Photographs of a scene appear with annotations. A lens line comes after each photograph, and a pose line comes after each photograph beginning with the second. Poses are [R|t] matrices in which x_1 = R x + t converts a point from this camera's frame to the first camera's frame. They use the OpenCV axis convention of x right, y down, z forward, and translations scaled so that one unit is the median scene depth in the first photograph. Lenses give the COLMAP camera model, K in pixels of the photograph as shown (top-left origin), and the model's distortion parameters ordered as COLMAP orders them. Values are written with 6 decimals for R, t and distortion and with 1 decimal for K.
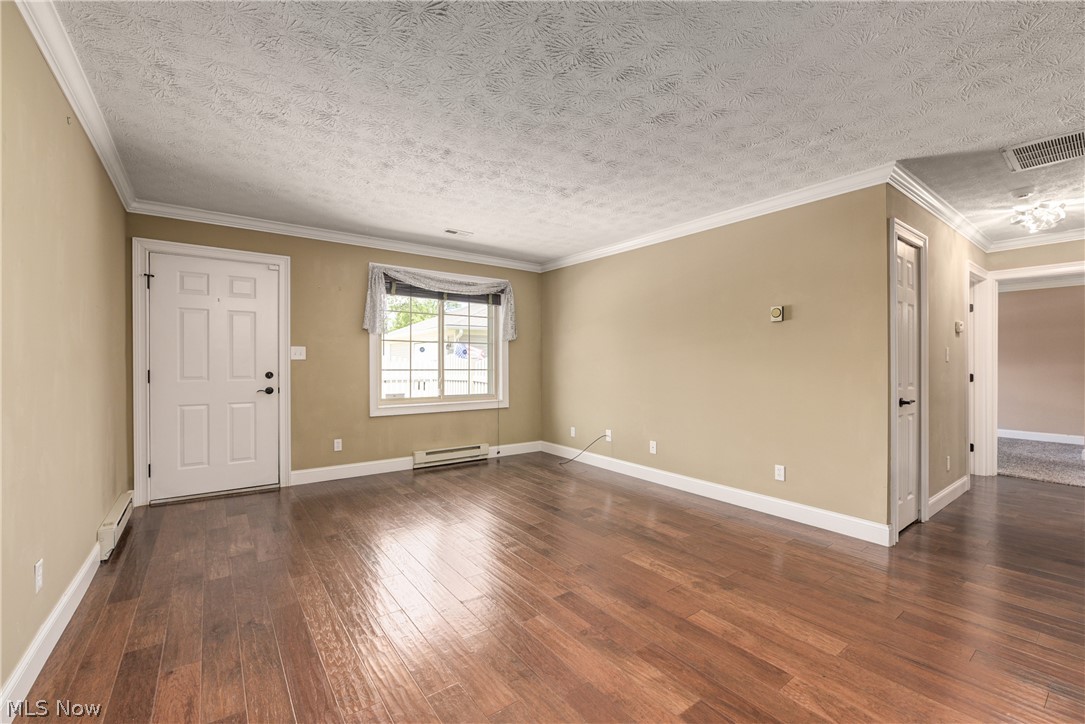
lens RADIAL K [[444.4, 0, 542.5], [0, 444.4, 362.0], [0, 0, 1]] dist [-0.001490, 0.000005]
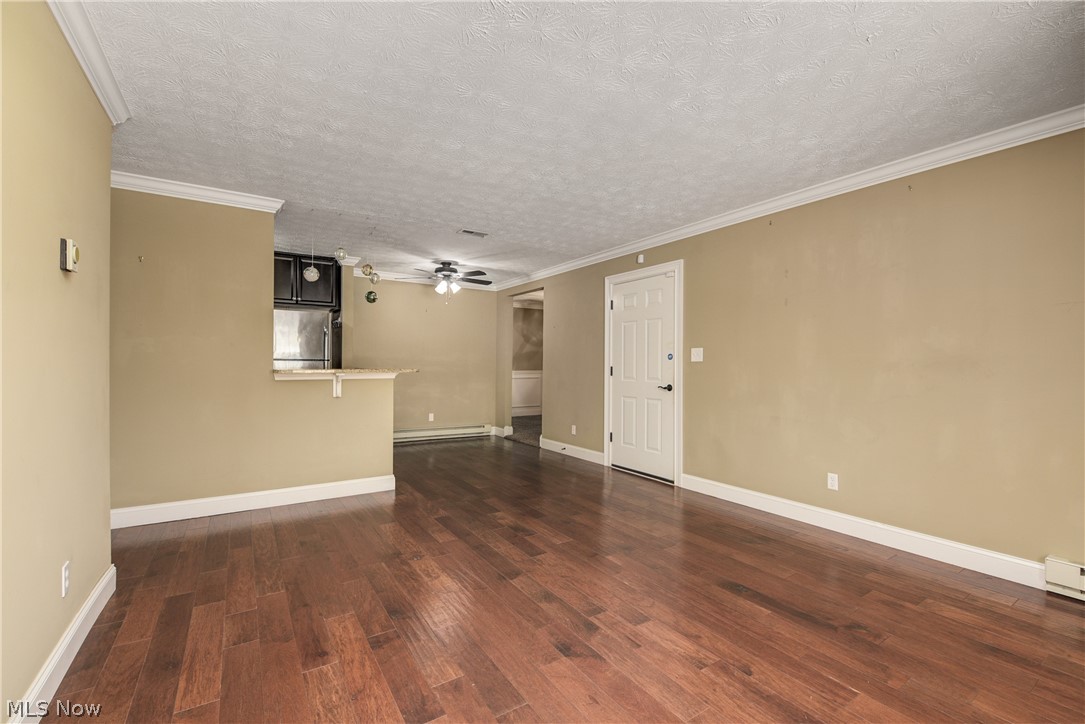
lens RADIAL K [[469.6, 0, 542.5], [0, 469.6, 362.0], [0, 0, 1]] dist [-0.003494, -0.000185]
pose [[-0.997606, -0.010519, 0.068344, -0.025813], [-0.010877, 0.999929, -0.004875, 0.004734], [-0.068288, -0.005606, -0.997650, 1.317439]]
